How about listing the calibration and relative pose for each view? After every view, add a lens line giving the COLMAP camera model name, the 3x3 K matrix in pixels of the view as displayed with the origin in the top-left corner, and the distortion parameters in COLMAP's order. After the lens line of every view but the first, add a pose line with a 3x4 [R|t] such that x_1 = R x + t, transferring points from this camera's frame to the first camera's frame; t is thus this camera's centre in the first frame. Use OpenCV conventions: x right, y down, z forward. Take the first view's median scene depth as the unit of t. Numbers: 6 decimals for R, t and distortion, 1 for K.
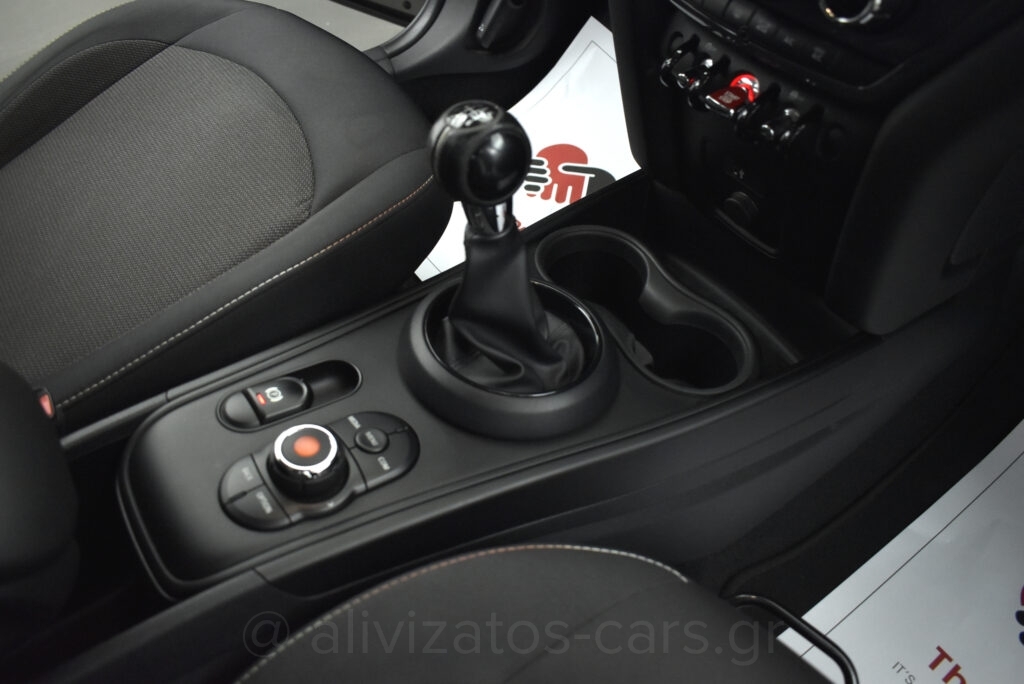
lens RADIAL K [[814.6, 0, 512.0], [0, 814.6, 342.0], [0, 0, 1]] dist [-0.090942, -0.002982]
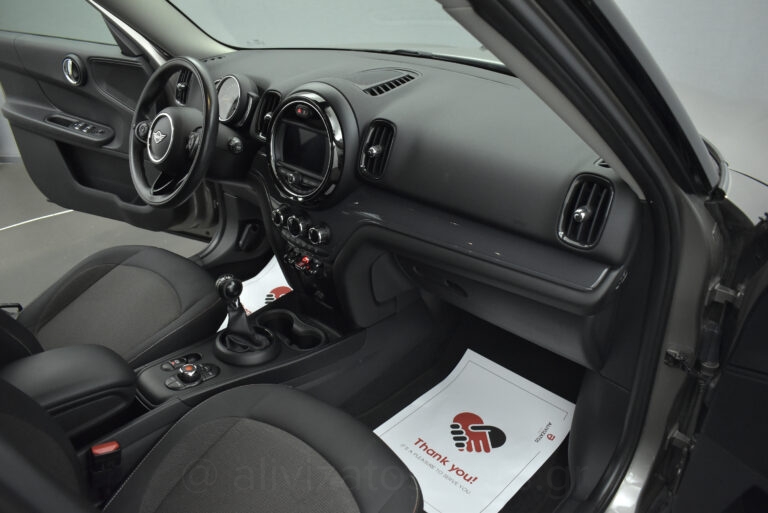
lens RADIAL K [[611.0, 0, 384.0], [0, 611.0, 256.5], [0, 0, 1]] dist [-0.090942, -0.002982]
pose [[0.981723, -0.118550, 0.148879, 0.222191], [0.157243, 0.945956, -0.283623, 0.459009], [-0.107210, 0.301849, 0.947308, -1.511918]]
